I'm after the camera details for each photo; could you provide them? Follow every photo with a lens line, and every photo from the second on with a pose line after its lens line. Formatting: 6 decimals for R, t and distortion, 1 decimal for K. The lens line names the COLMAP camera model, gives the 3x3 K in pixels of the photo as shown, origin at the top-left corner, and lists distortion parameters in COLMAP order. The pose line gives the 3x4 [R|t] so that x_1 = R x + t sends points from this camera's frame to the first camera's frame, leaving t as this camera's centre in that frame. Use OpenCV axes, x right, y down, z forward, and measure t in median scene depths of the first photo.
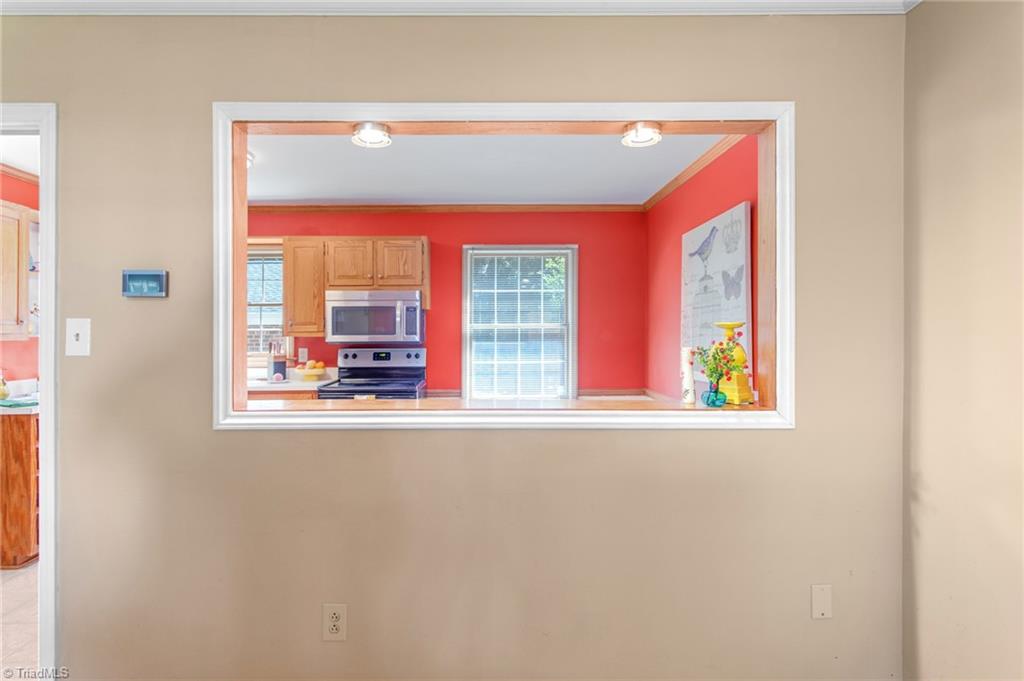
lens RADIAL K [[568.6, 0, 492.0], [0, 568.6, 325.9], [0, 0, 1]] dist [0.000222, 0.001843]
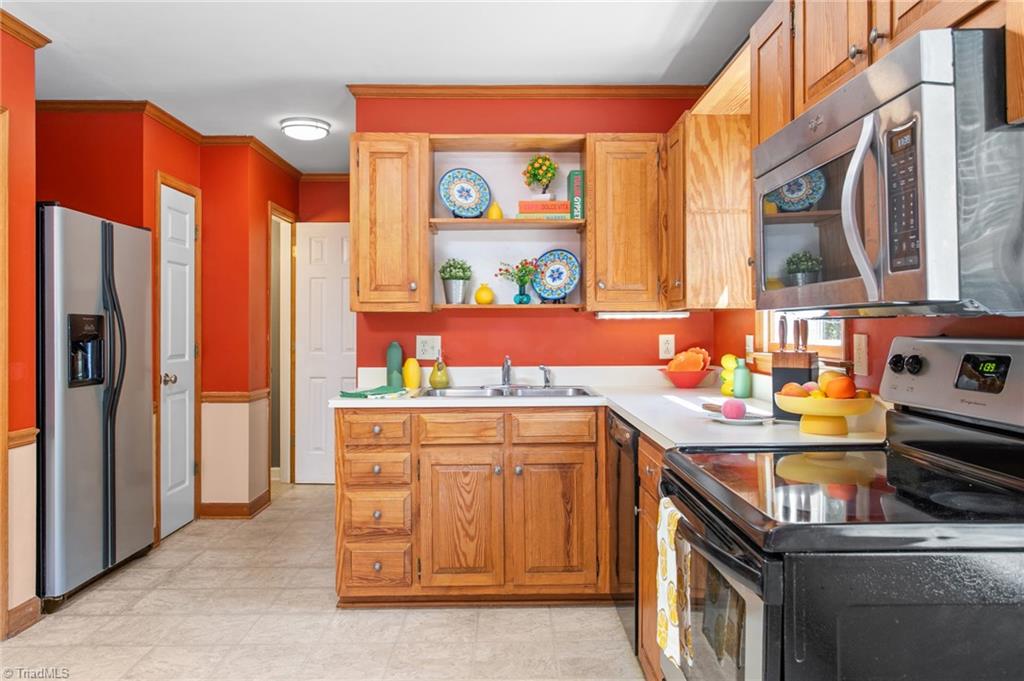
lens RADIAL K [[727.7, 0, 527.8], [0, 727.7, 321.1], [0, 0, 1]] dist [-0.011384, 0.003584]
pose [[0.023502, -0.003626, -0.999717, 0.103539], [0.013418, 0.999904, -0.003311, 0.032161], [0.999634, -0.013337, 0.023548, 0.843840]]
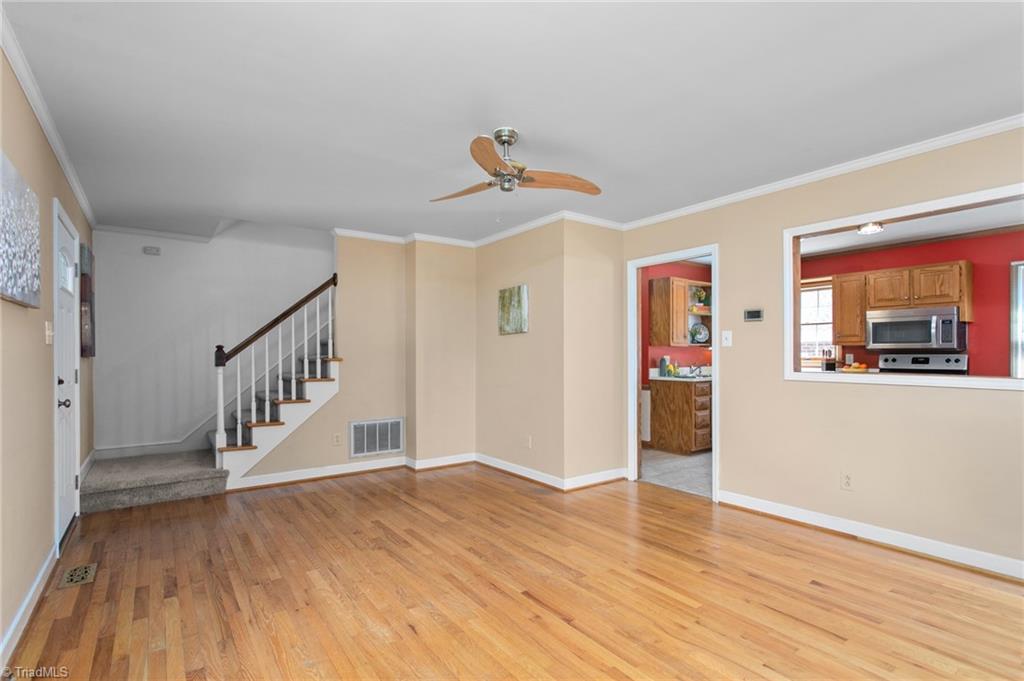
lens RADIAL K [[498.3, 0, 516.0], [0, 498.3, 350.3], [0, 0, 1]] dist [-0.002600, 0.003260]
pose [[0.585352, -0.001031, -0.810778, 0.182546], [0.006412, 0.999974, 0.003357, 0.022218], [0.810754, -0.007164, 0.585344, -0.381397]]
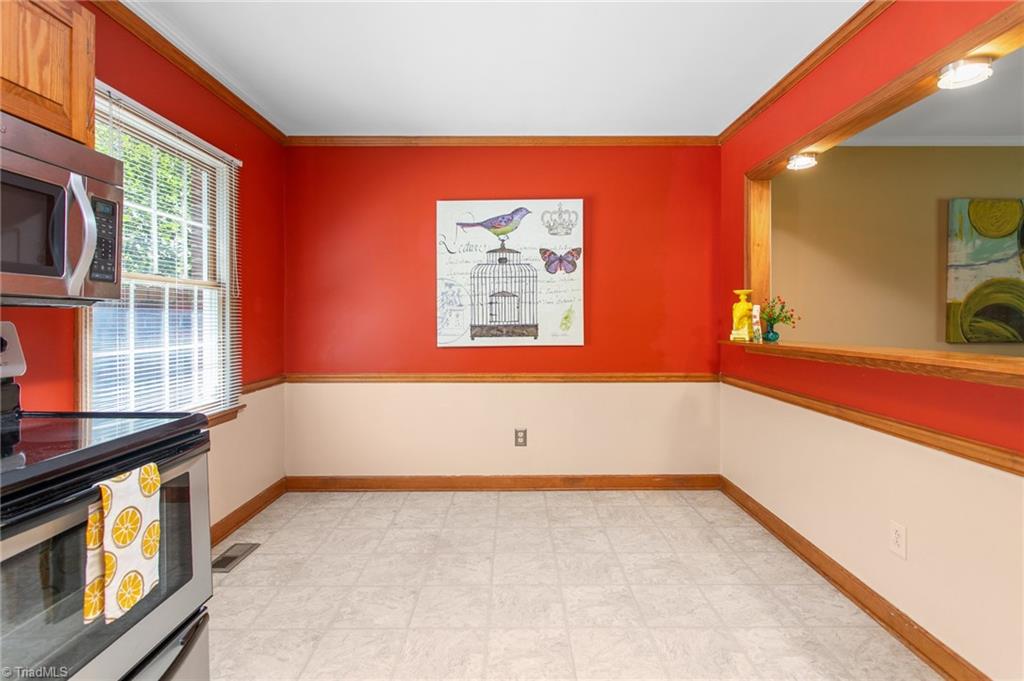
lens RADIAL K [[498.3, 0, 521.4], [0, 498.3, 318.9], [0, 0, 1]] dist [-0.002600, 0.003260]
pose [[-0.000029, 0.004045, 0.999992, -0.439492], [-0.007400, 0.999964, -0.004045, 0.037941], [-0.999973, -0.007400, 0.000001, 0.725457]]
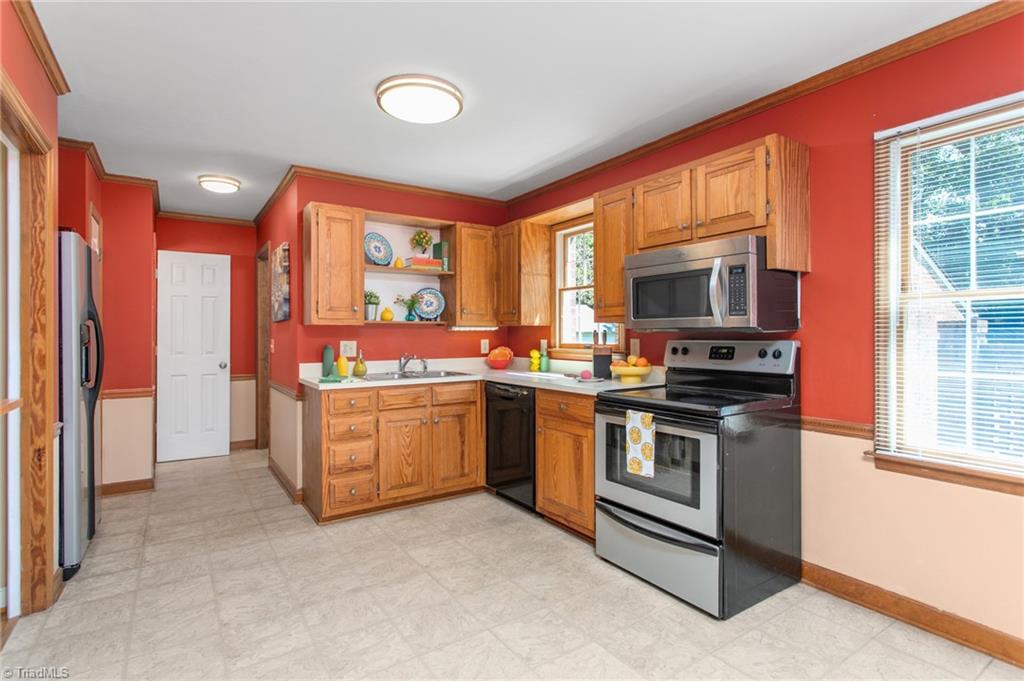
lens RADIAL K [[498.3, 0, 517.6], [0, 498.3, 330.0], [0, 0, 1]] dist [-0.002600, 0.003260]
pose [[0.559573, -0.003153, -0.828775, 0.141119], [0.007955, 0.999967, 0.001567, 0.026983], [0.828743, -0.007470, 0.559580, 0.530558]]
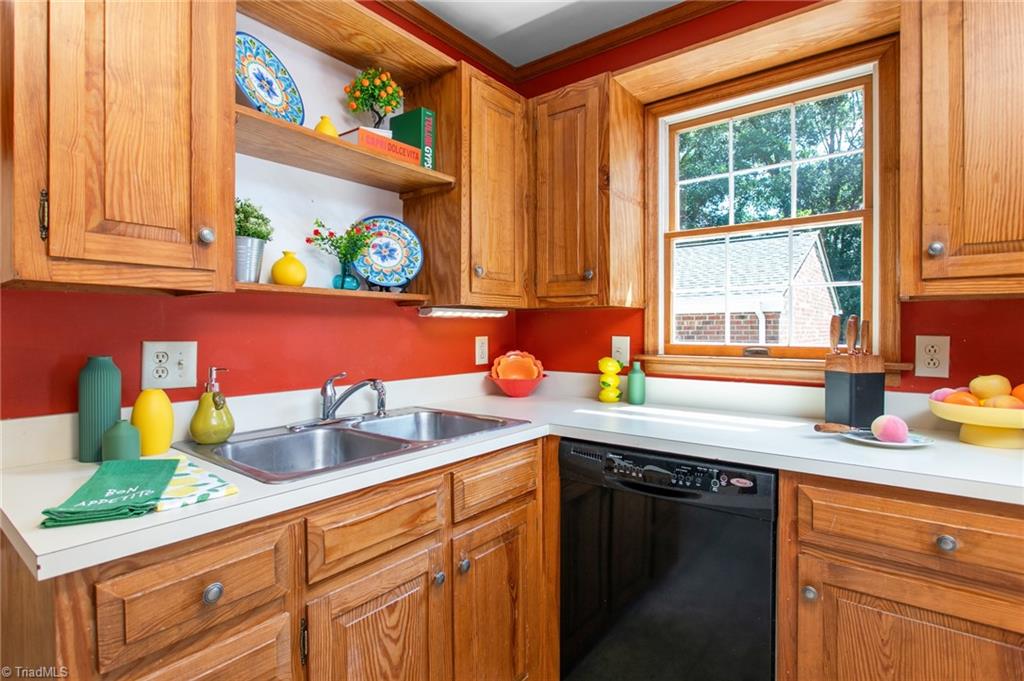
lens RADIAL K [[506.7, 0, 515.1], [0, 506.7, 333.7], [0, 0, 1]] dist [-0.014582, 0.006261]
pose [[0.783057, 0.012161, -0.621831, -0.362348], [0.000364, 0.999800, 0.020011, 0.034206], [0.621950, -0.015896, 0.782896, 0.655607]]
